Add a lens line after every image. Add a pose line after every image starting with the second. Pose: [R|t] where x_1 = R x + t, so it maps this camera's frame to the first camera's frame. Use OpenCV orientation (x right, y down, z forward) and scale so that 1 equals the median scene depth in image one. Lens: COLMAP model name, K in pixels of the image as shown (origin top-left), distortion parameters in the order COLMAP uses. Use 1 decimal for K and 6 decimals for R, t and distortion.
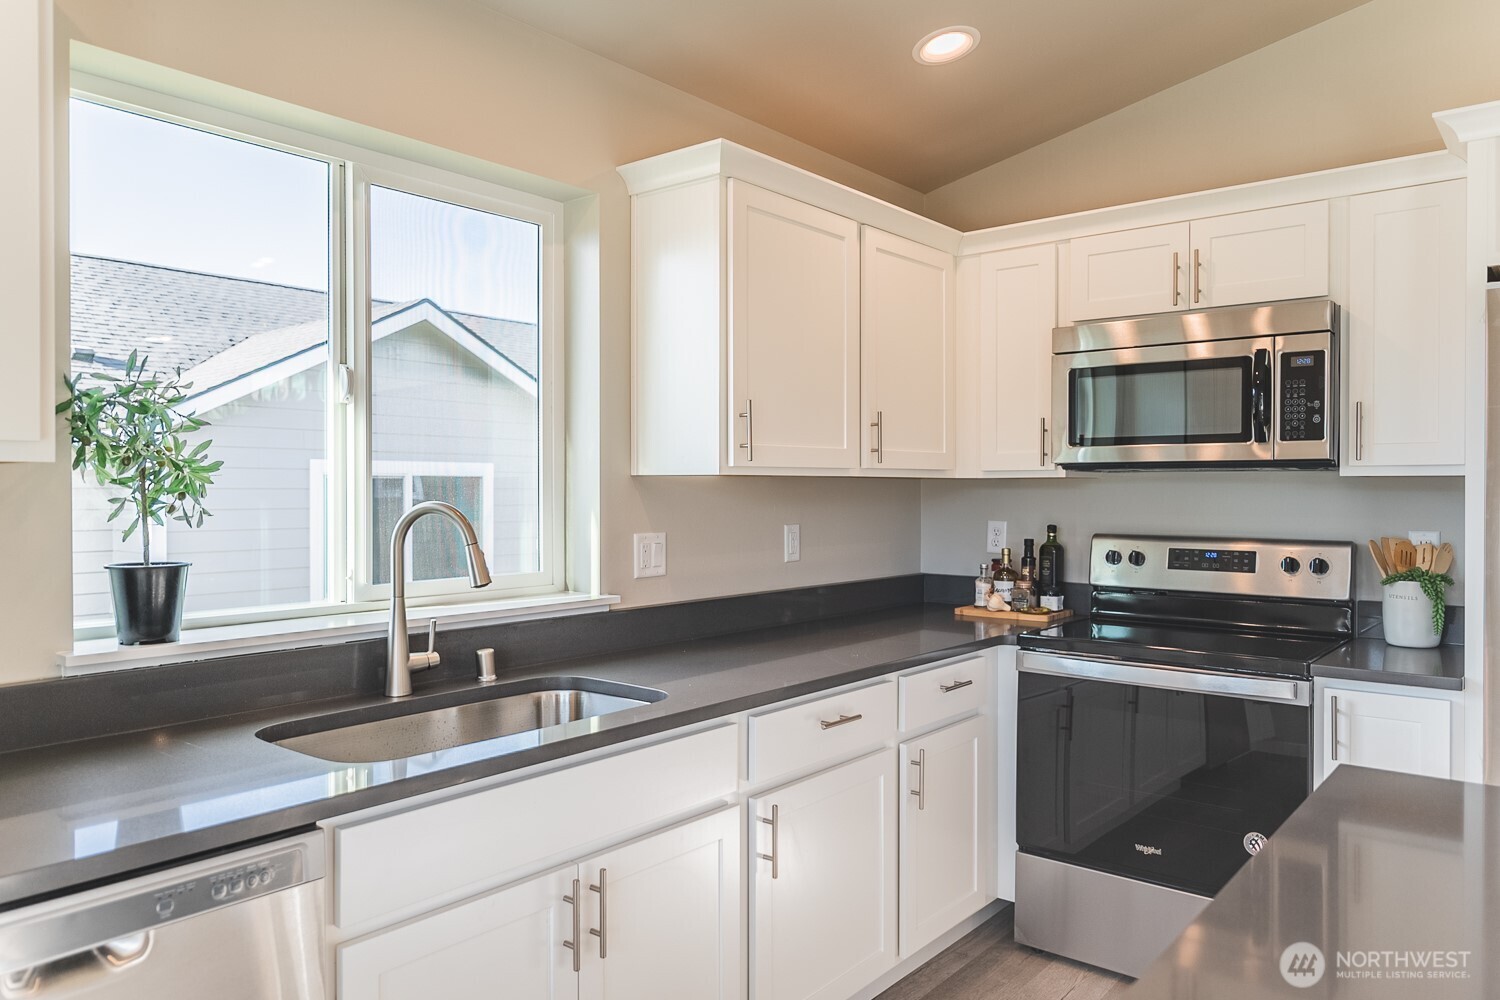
lens RADIAL K [[1035.4, 0, 748.8], [0, 1035.4, 494.0], [0, 0, 1]] dist [0.000695, 0.000591]
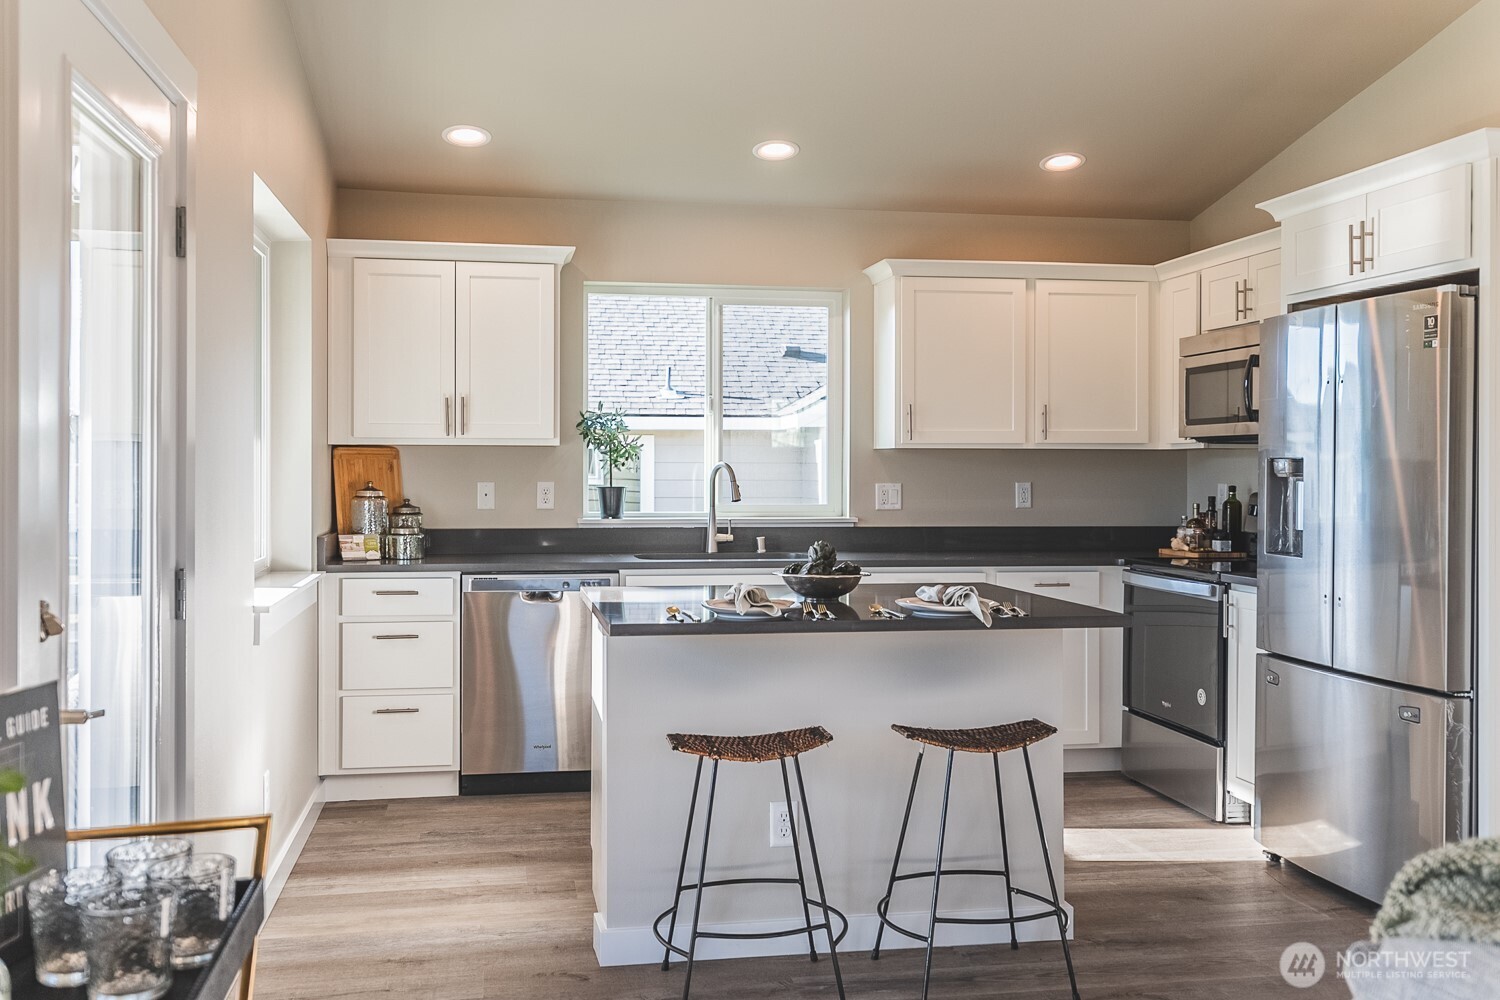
lens RADIAL K [[1380.7, 0, 746.8], [0, 1380.7, 466.4], [0, 0, 1]] dist [0.004340, 0.003144]
pose [[0.763363, 0.000984, -0.645969, 1.089392], [-0.005857, 0.999968, -0.005399, 0.022148], [0.645944, 0.007905, 0.763344, -0.787908]]
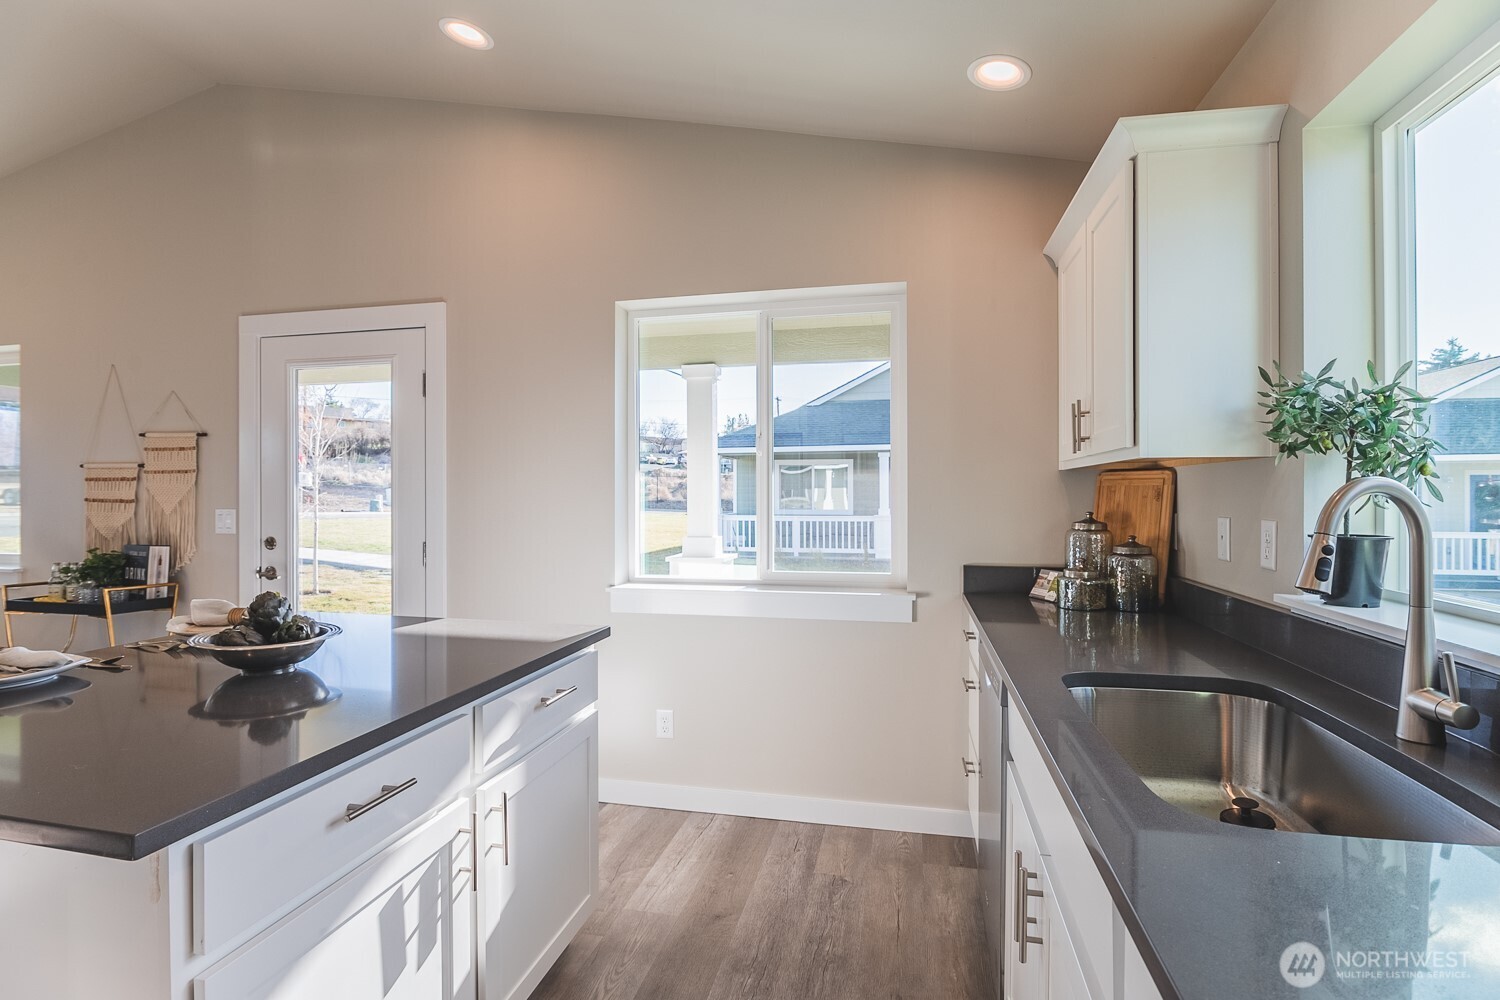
lens RADIAL K [[737.0, 0, 745.1], [0, 737.0, 495.5], [0, 0, 1]] dist [-0.013403, -0.000733]
pose [[-0.896454, 0.001419, -0.443135, 0.221542], [-0.002420, 0.999964, 0.008097, 0.011128], [0.443131, 0.008331, -0.896418, 0.883545]]
